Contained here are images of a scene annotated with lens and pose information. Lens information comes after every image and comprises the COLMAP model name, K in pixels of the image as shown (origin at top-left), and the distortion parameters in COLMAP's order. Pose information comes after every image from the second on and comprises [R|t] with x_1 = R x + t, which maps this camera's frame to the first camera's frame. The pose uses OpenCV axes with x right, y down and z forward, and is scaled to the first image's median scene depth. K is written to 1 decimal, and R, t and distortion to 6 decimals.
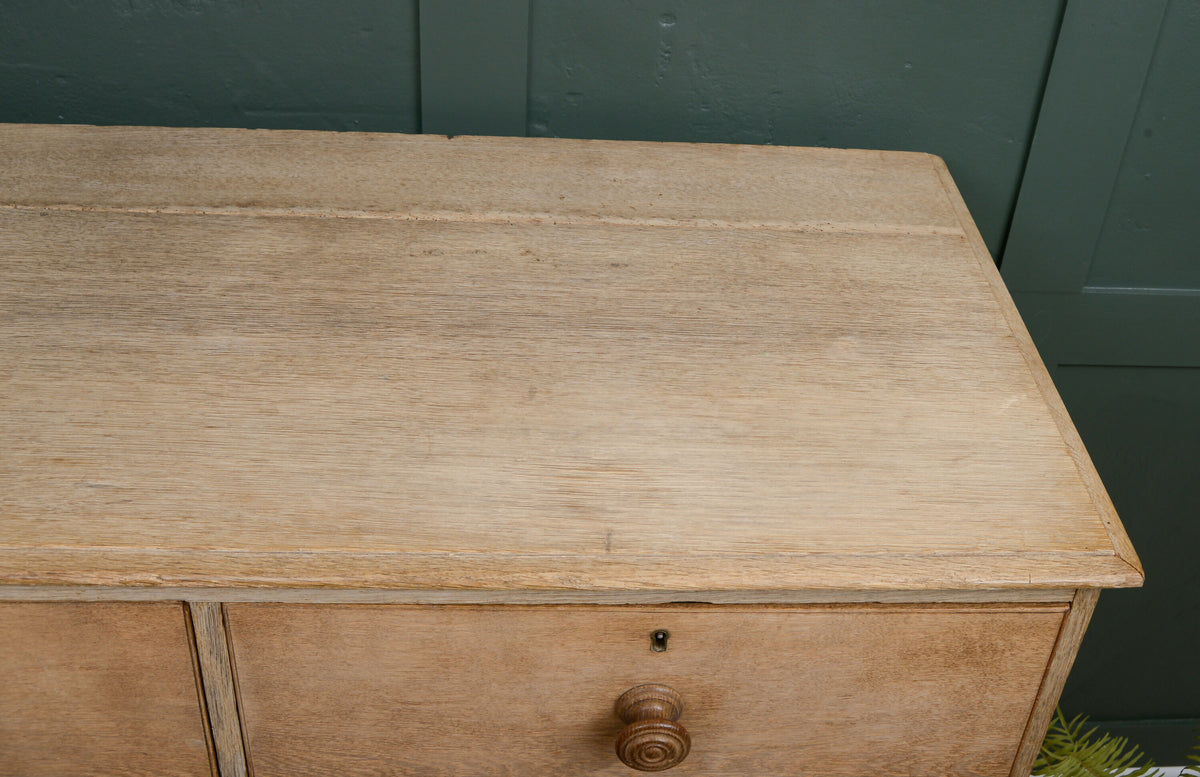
lens RADIAL K [[1269.6, 0, 663.1], [0, 1269.6, 336.3], [0, 0, 1]] dist [-0.055493, 0.045908]
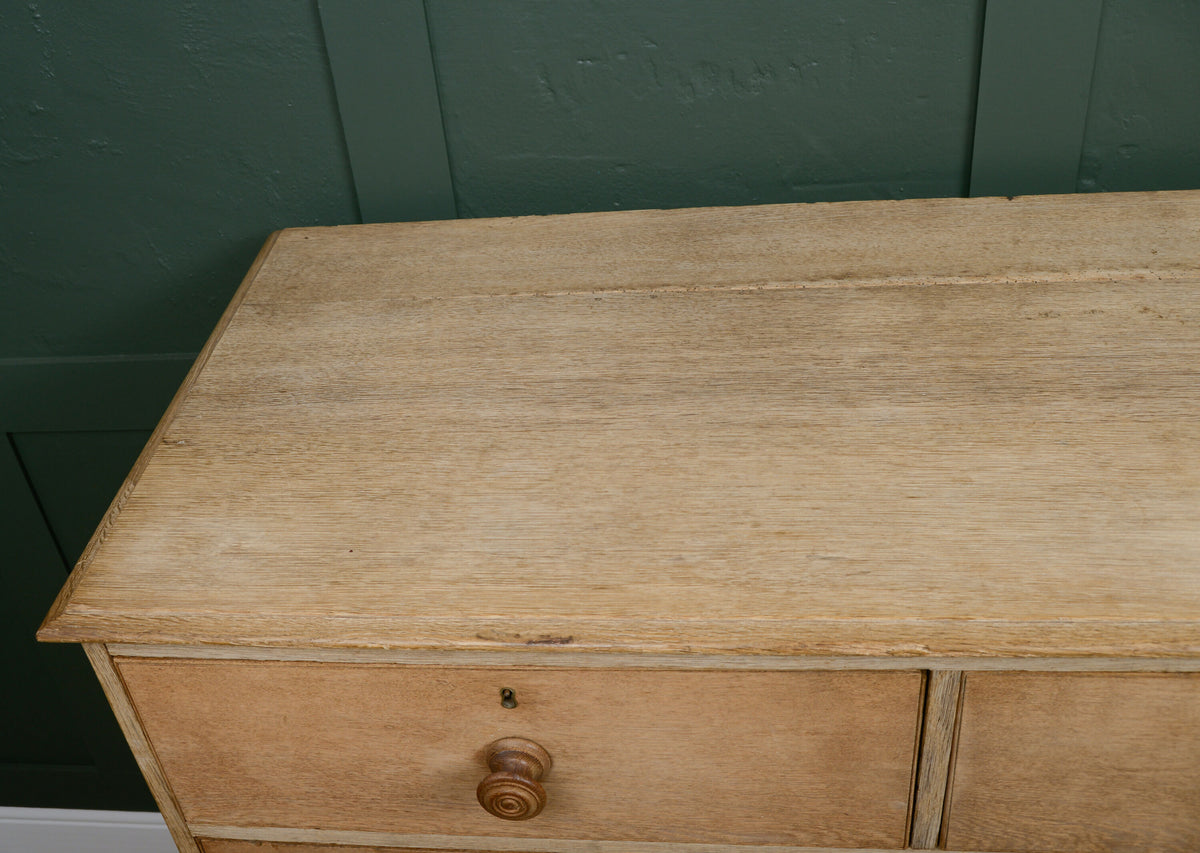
lens RADIAL K [[1213.1, 0, 556.4], [0, 1213.1, 428.8], [0, 0, 1]] dist [-0.103258, 0.110828]
pose [[0.971695, -0.033625, -0.233833, -0.396917], [0.040272, 0.998907, 0.023708, -0.016952], [0.232781, -0.032454, 0.971988, -0.002866]]
